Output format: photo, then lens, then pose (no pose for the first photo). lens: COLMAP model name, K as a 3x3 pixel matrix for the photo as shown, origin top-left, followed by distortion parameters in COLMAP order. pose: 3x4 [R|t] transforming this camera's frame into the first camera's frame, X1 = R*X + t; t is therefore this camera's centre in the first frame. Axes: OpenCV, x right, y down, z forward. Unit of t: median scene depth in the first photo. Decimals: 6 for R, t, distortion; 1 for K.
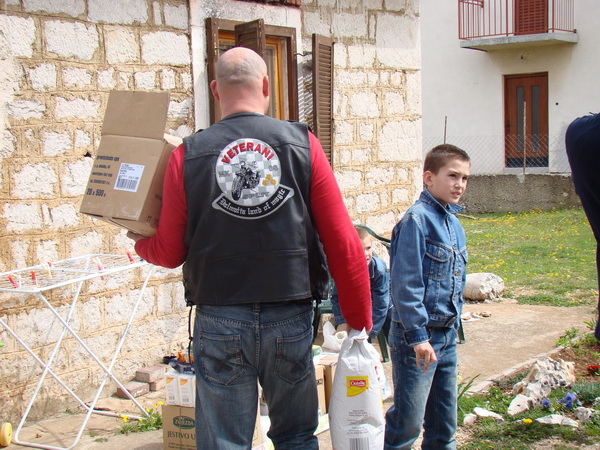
lens RADIAL K [[1039.8, 0, 300.8], [0, 1039.8, 234.2], [0, 0, 1]] dist [0.129037, 0.268887]
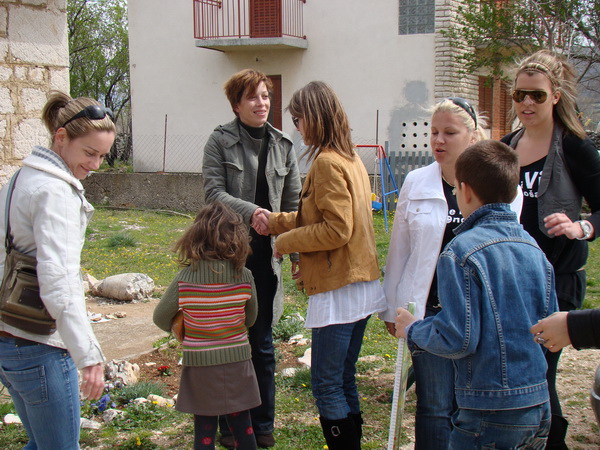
lens RADIAL K [[1039.8, 0, 300.8], [0, 1039.8, 234.2], [0, 0, 1]] dist [0.129037, 0.268887]
pose [[0.981106, 0.011012, 0.193158, 0.141275], [-0.011870, 0.999924, 0.003285, -0.005690], [-0.193108, -0.005516, 0.981162, -0.014461]]
